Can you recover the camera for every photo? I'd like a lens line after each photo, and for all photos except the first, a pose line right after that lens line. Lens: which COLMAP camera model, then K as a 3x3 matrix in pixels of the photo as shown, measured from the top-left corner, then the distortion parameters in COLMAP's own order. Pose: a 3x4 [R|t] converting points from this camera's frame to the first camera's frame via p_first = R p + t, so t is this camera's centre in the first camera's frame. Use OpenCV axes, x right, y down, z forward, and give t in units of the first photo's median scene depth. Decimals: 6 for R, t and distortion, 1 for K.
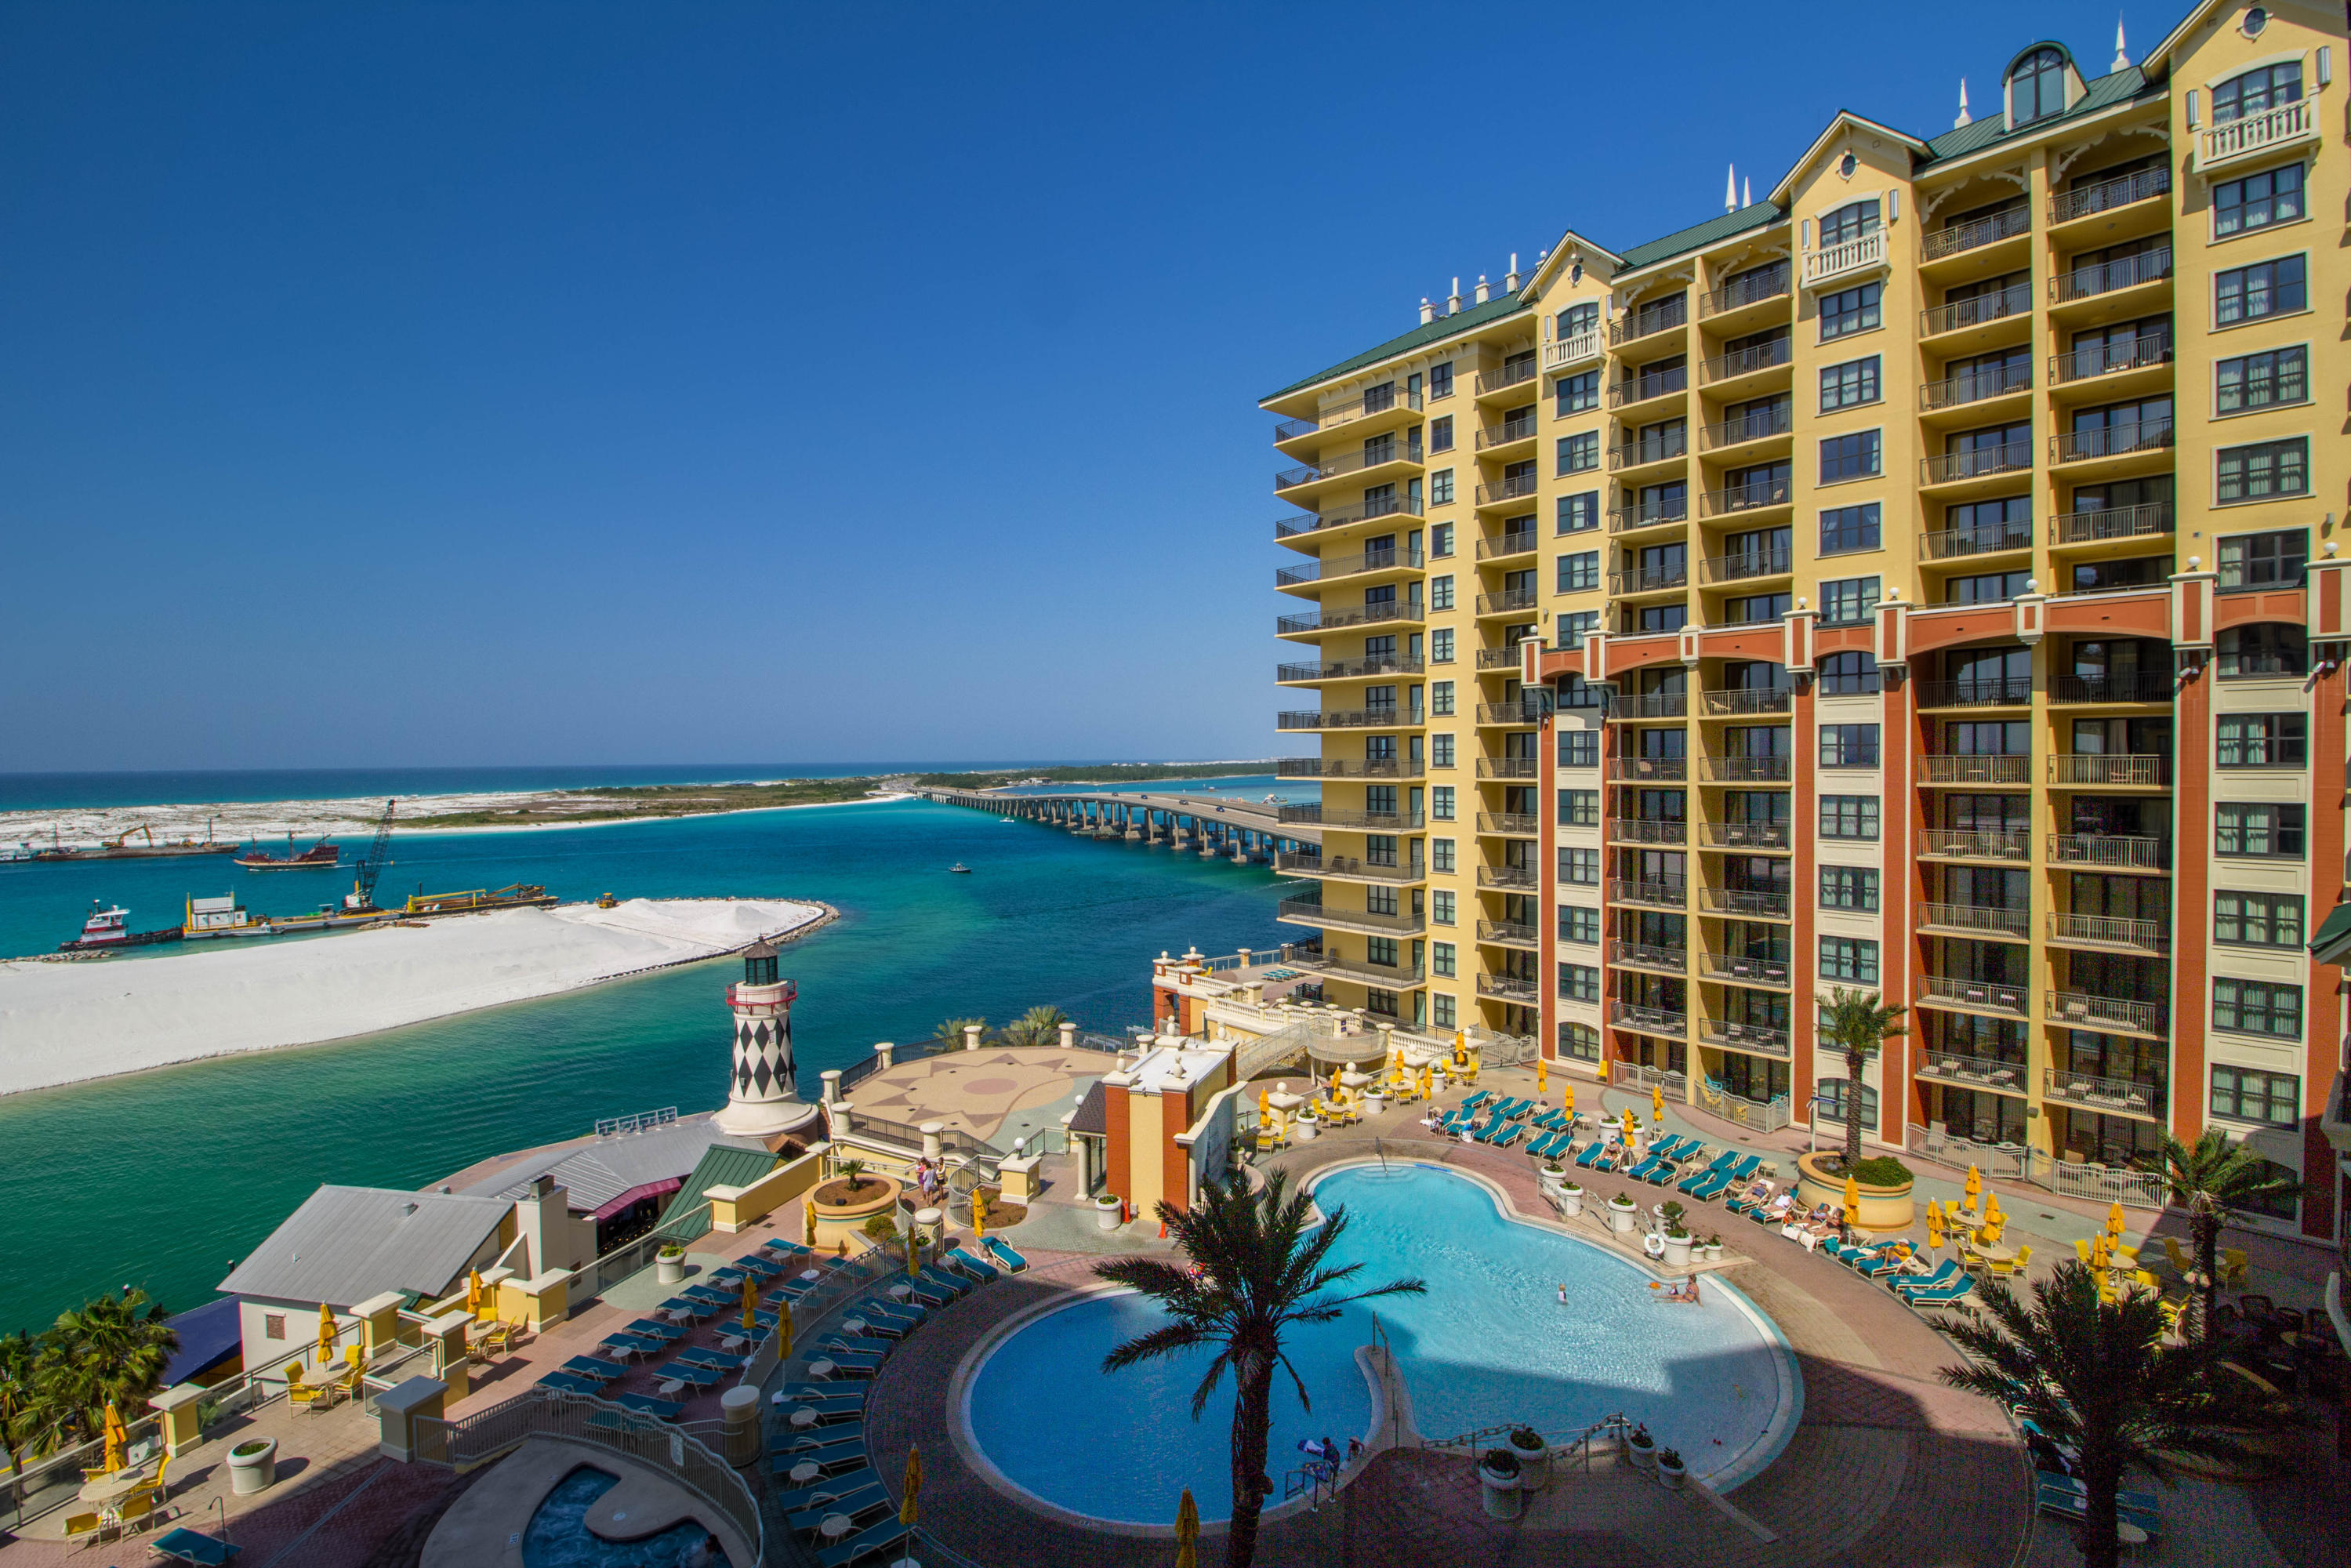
lens RADIAL K [[1082.6, 0, 1163.6], [0, 1082.6, 786.1], [0, 0, 1]] dist [-0.012310, -0.008487]
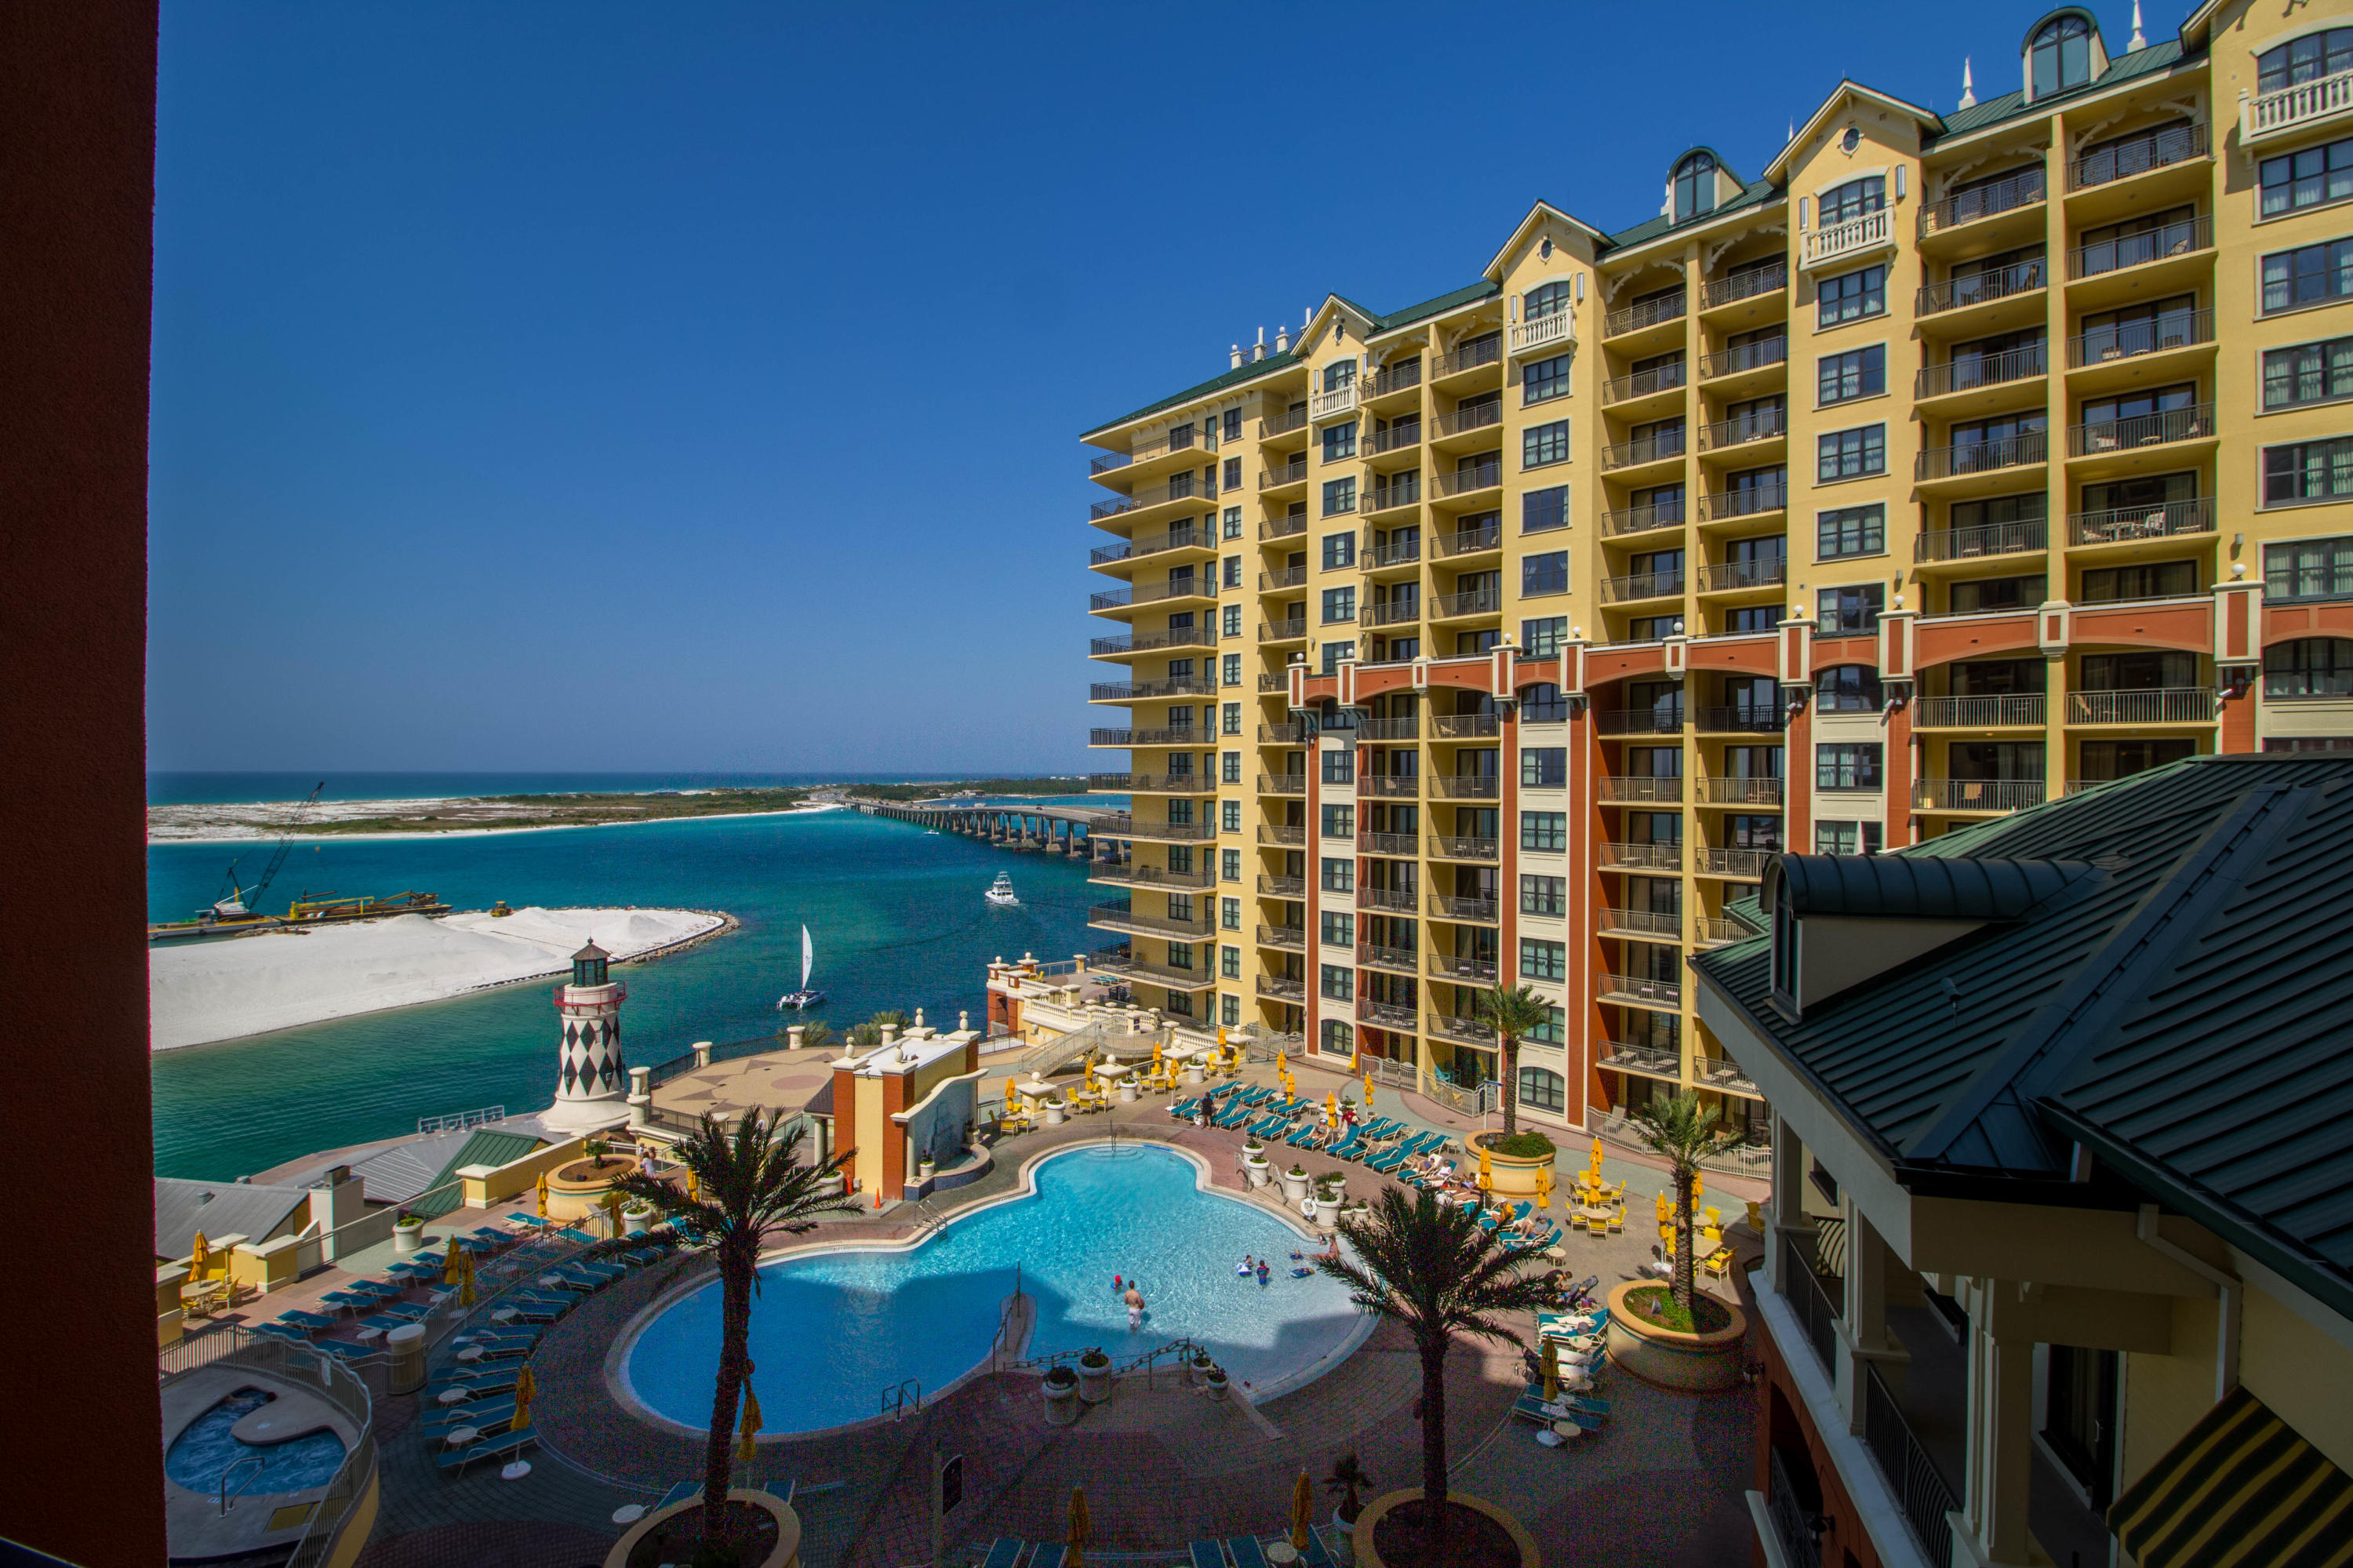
lens RADIAL K [[1083.5, 0, 1173.6], [0, 1083.5, 786.4], [0, 0, 1]] dist [-0.012310, -0.008487]
pose [[0.998045, 0.012738, 0.061192, 0.161207], [-0.011933, 0.999838, -0.013500, 0.001719], [-0.061354, 0.012743, 0.998035, -0.082641]]
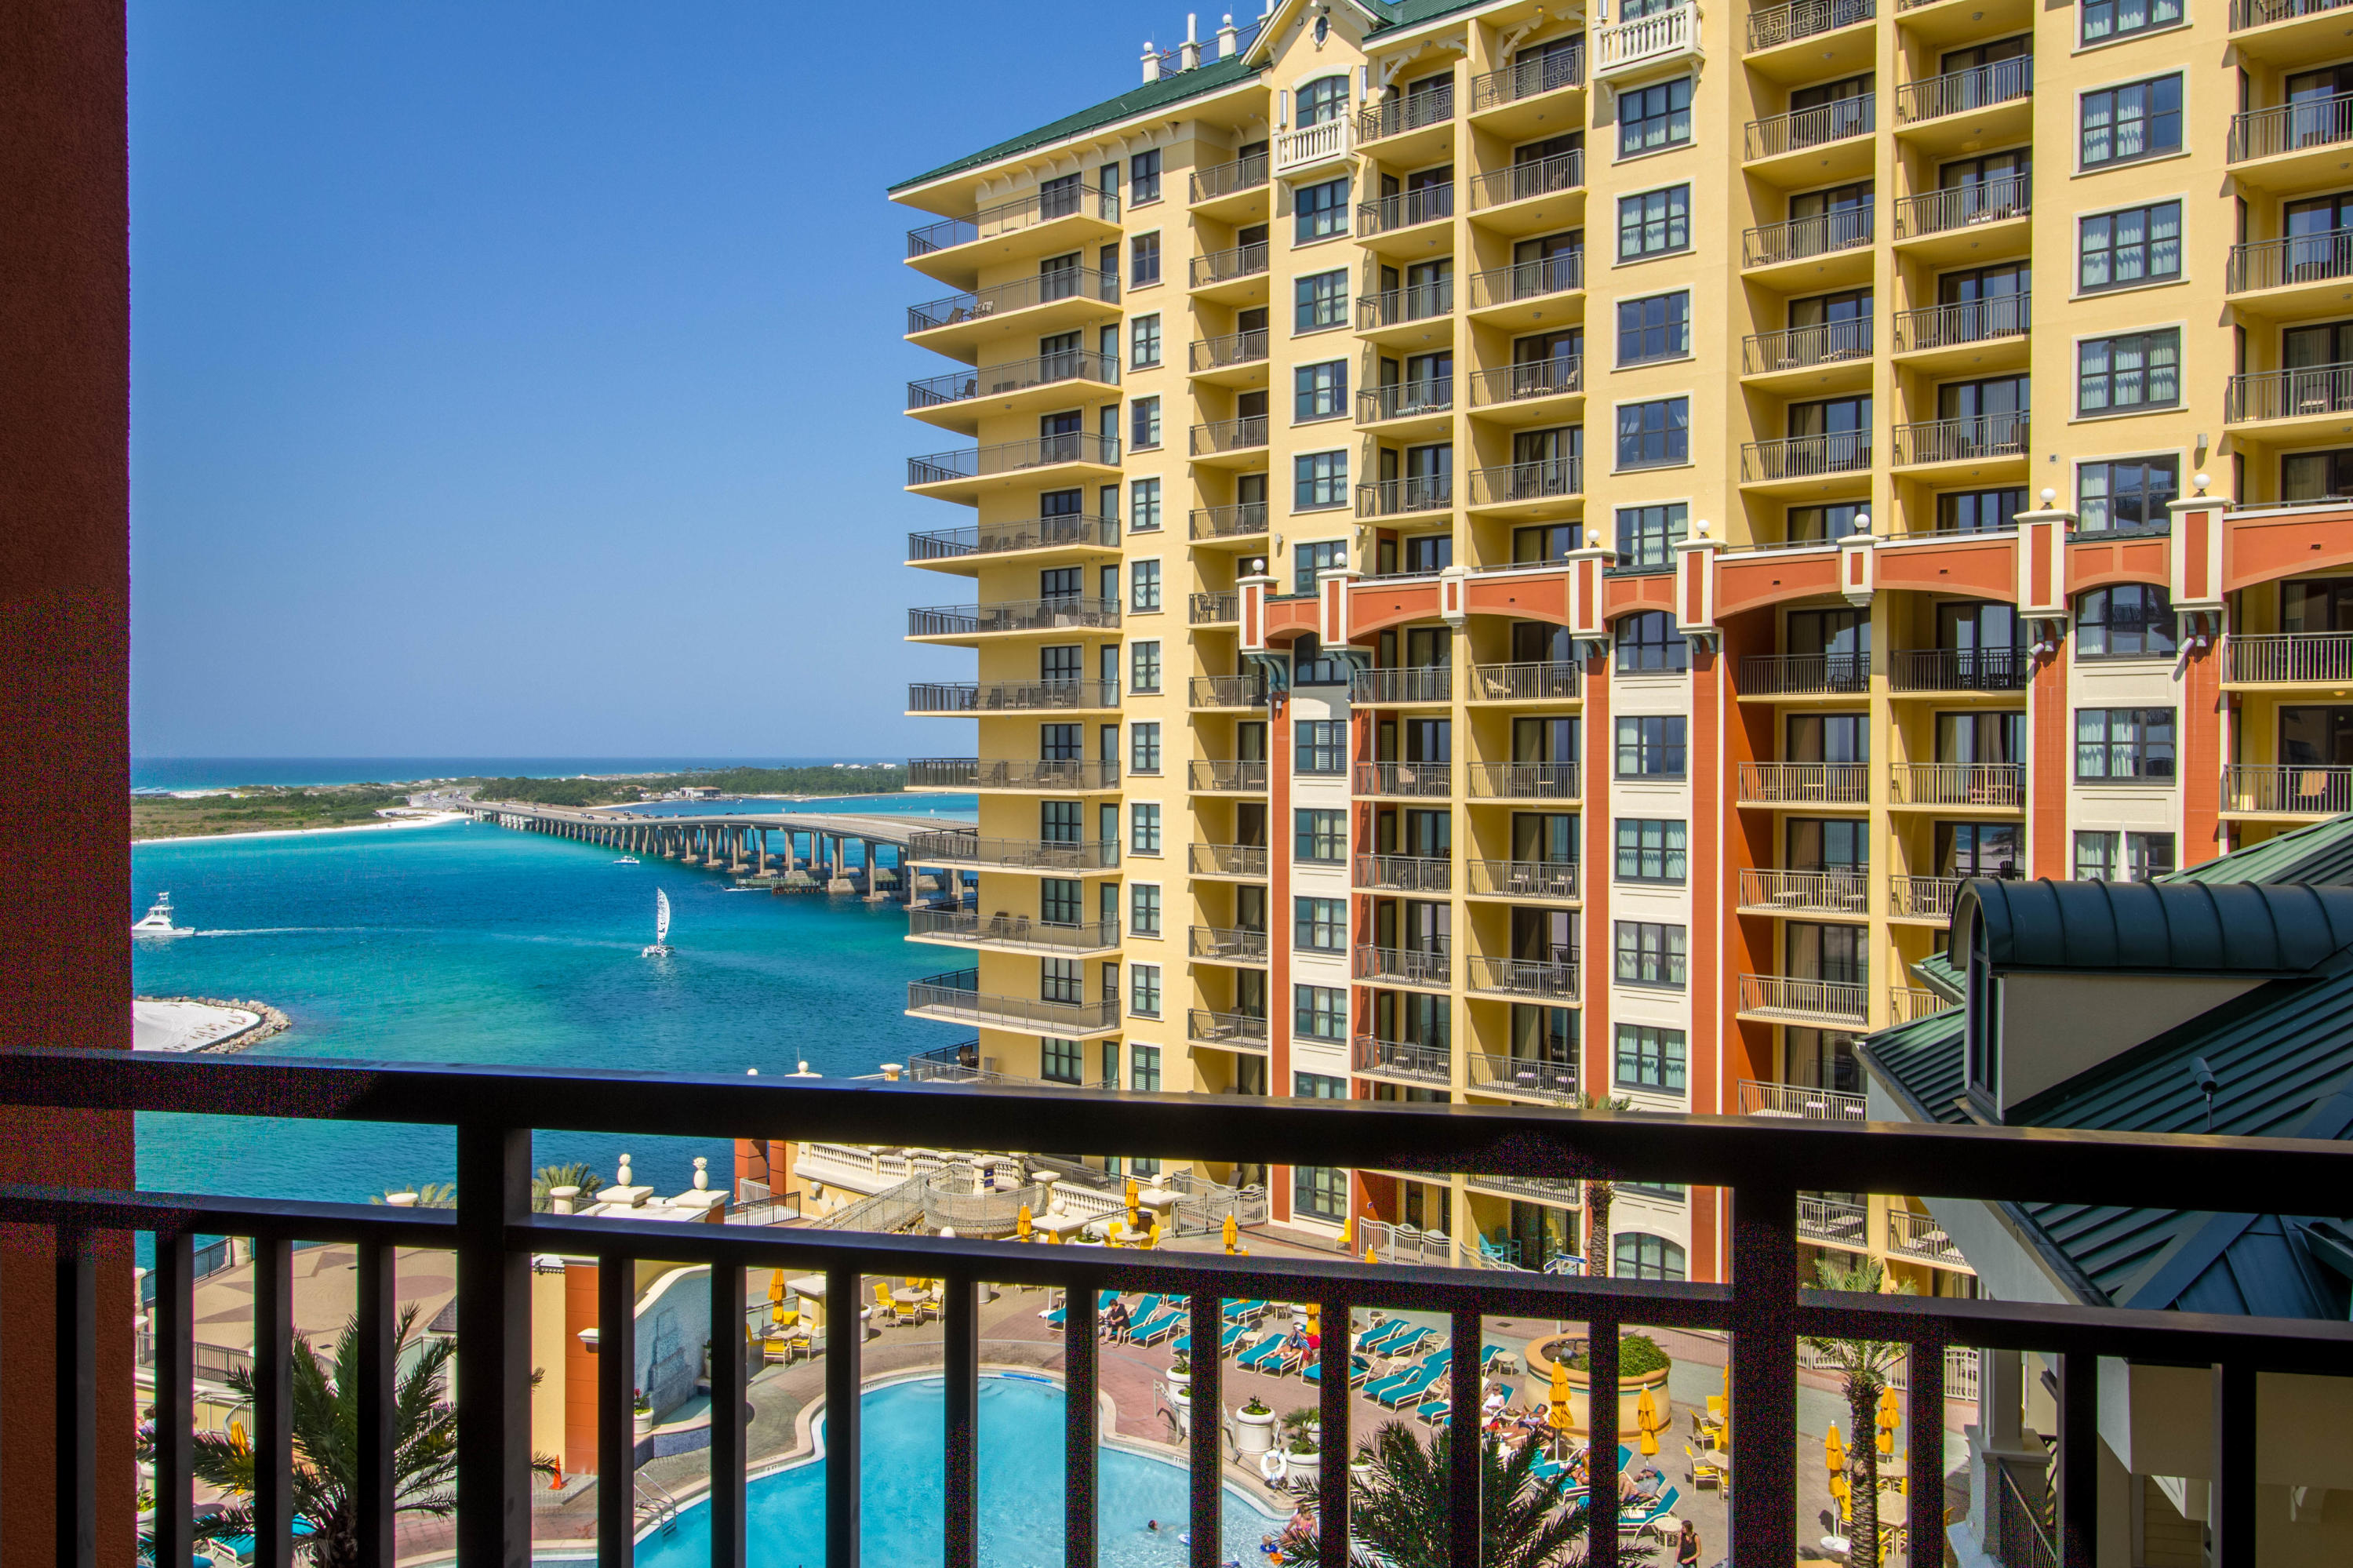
lens RADIAL K [[1843.9, 0, 1173.6], [0, 1843.9, 786.3], [0, 0, 1]] dist [-0.000932, 0.000089]
pose [[0.991495, 0.008860, 0.129841, 0.157148], [-0.007560, 0.999916, -0.010498, 0.001989], [-0.129923, 0.009427, 0.991479, -0.112738]]
